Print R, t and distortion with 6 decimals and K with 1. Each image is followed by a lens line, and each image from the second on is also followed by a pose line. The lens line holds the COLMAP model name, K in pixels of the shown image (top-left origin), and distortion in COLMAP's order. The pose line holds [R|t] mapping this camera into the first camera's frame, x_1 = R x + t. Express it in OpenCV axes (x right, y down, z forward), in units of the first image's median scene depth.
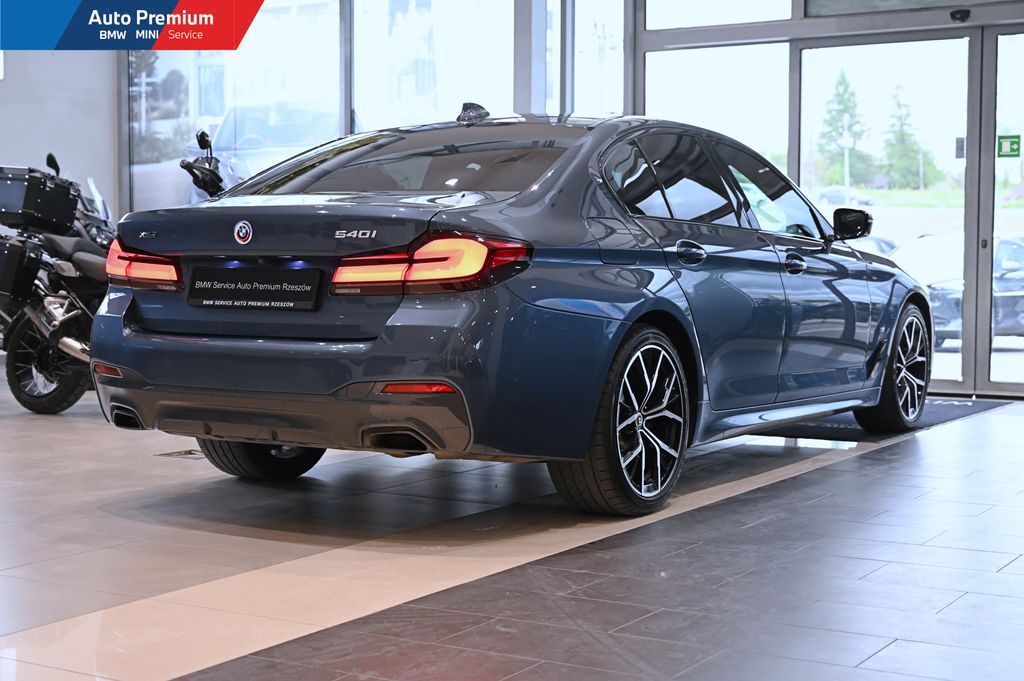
lens RADIAL K [[1551.9, 0, 512.0], [0, 1551.9, 340.5], [0, 0, 1]] dist [-0.001397, -0.008838]
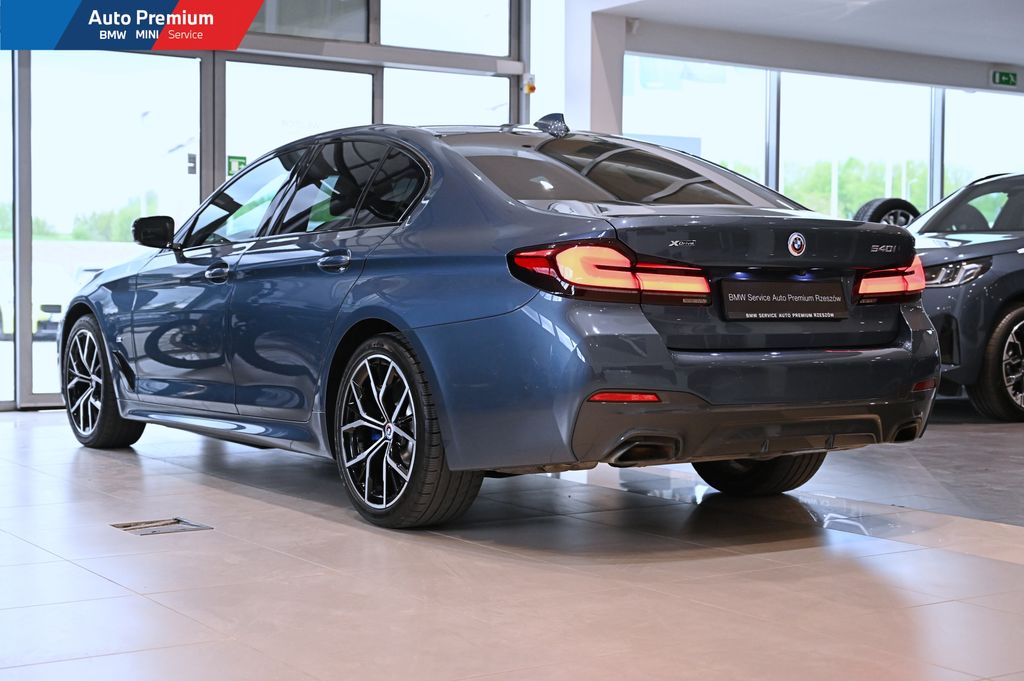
lens RADIAL K [[1589.5, 0, 512.0], [0, 1589.5, 340.5], [0, 0, 1]] dist [-0.003664, 0.008815]
pose [[0.423381, -0.033808, 0.905321, -1.131473], [0.042283, 0.998952, 0.017531, -0.032009], [-0.904964, 0.030858, 0.424367, 0.703655]]
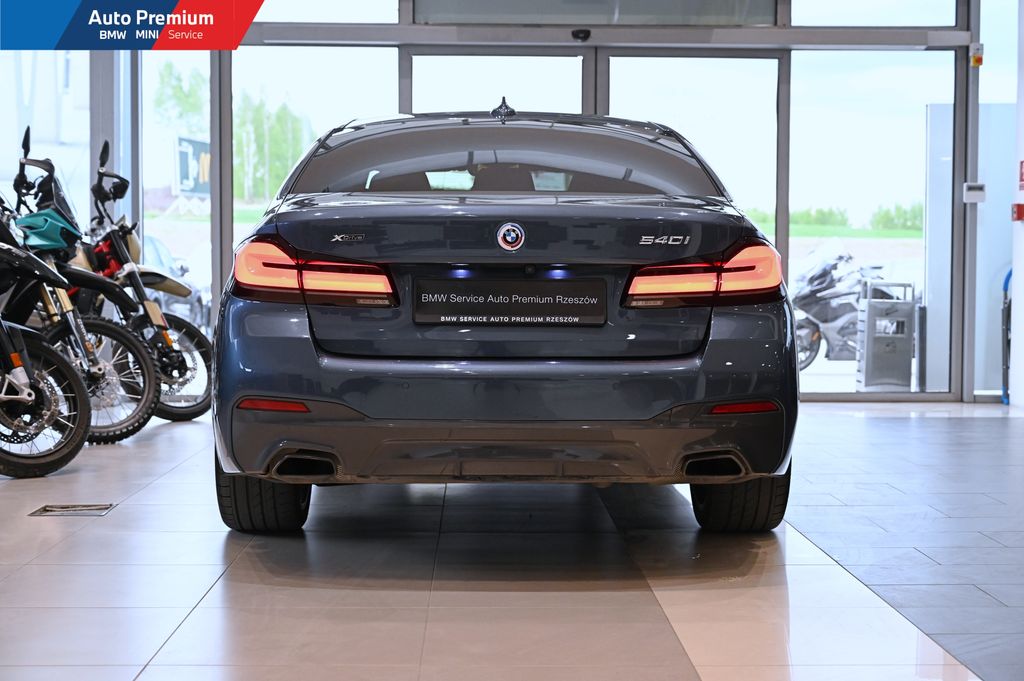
lens RADIAL K [[1589.5, 0, 512.0], [0, 1589.5, 340.5], [0, 0, 1]] dist [-0.003664, 0.008815]
pose [[0.843223, -0.021852, 0.537119, -0.619067], [0.026238, 0.999656, -0.000522, -0.011249], [-0.536923, 0.014533, 0.843506, 0.249702]]
